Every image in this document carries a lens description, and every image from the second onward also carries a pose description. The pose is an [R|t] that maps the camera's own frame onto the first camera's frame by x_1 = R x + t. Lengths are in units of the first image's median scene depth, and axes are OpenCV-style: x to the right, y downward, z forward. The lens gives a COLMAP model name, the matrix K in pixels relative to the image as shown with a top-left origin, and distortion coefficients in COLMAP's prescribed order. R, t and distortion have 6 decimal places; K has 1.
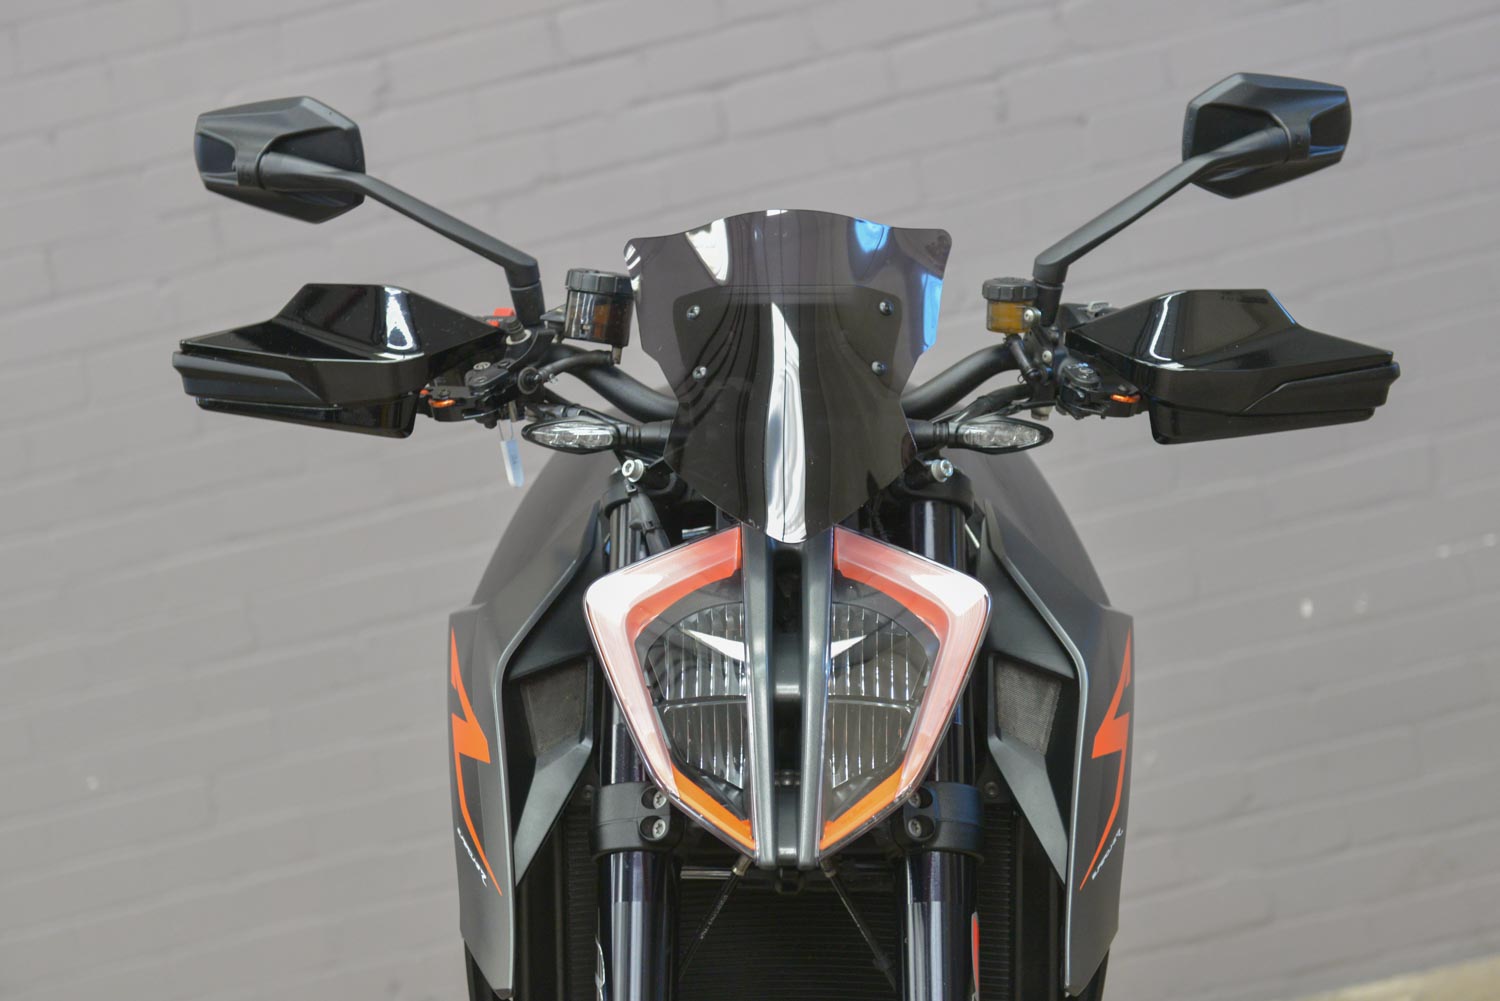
lens RADIAL K [[2586.0, 0, 793.1], [0, 2586.0, 495.7], [0, 0, 1]] dist [0.134792, -0.191706]
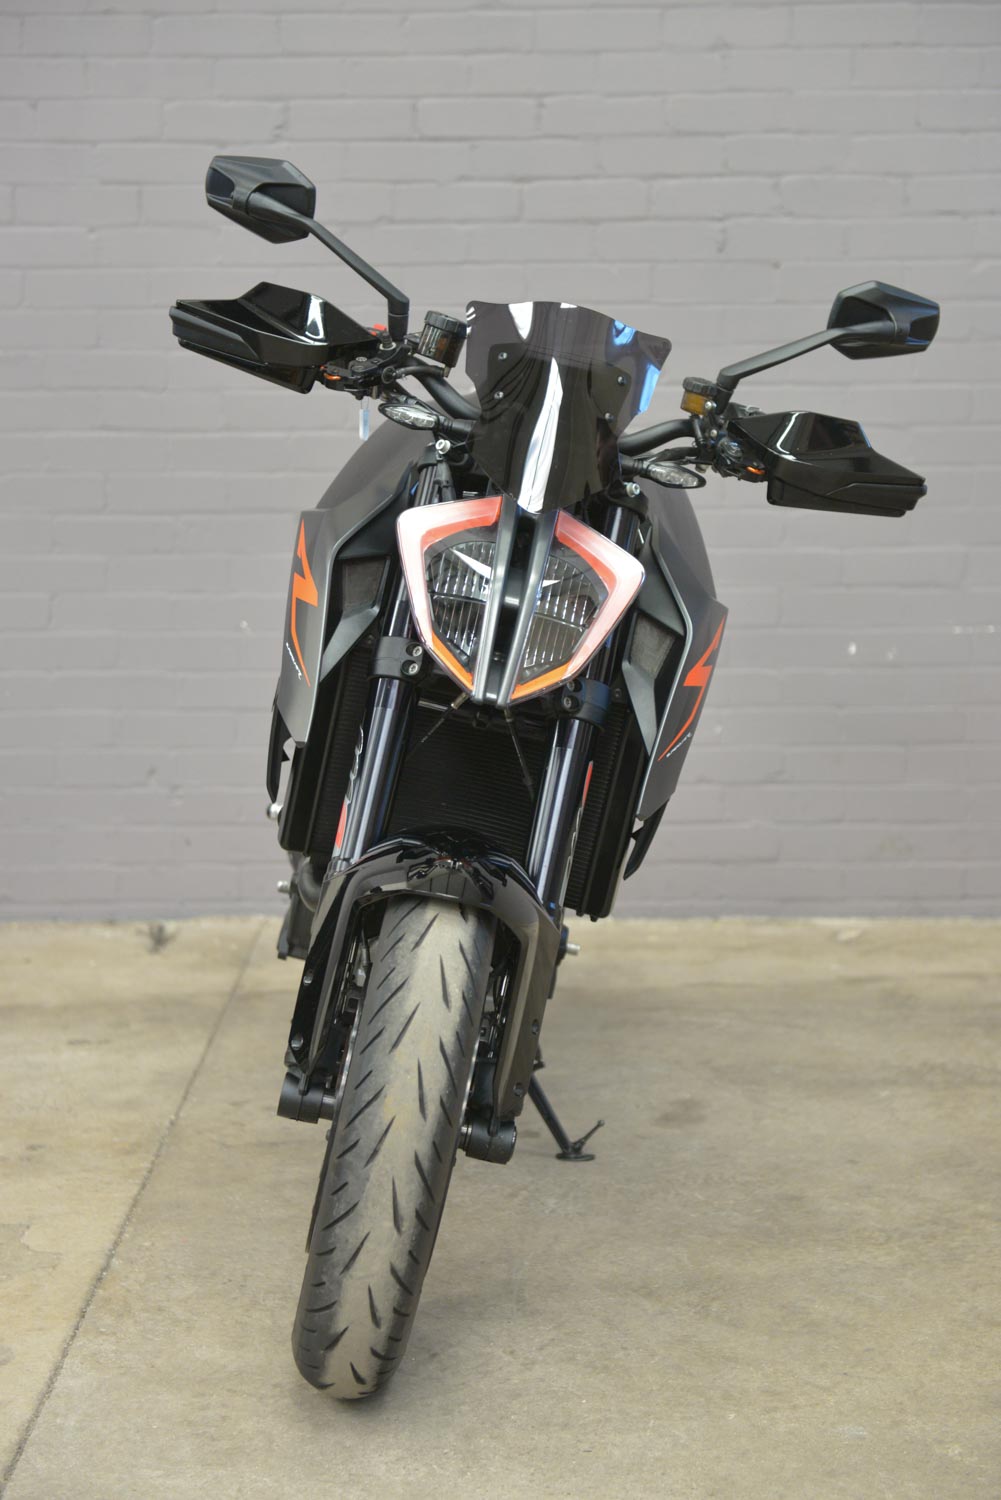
lens RADIAL K [[2586.0, 0, 500.5], [0, 2586.0, 750.0], [0, 0, 1]] dist [0.134792, -0.191706]
pose [[0.975214, 0.216325, 0.046480, -0.060125], [-0.219726, 0.971544, 0.088445, 0.022263], [-0.026024, -0.096466, 0.994996, -0.585637]]
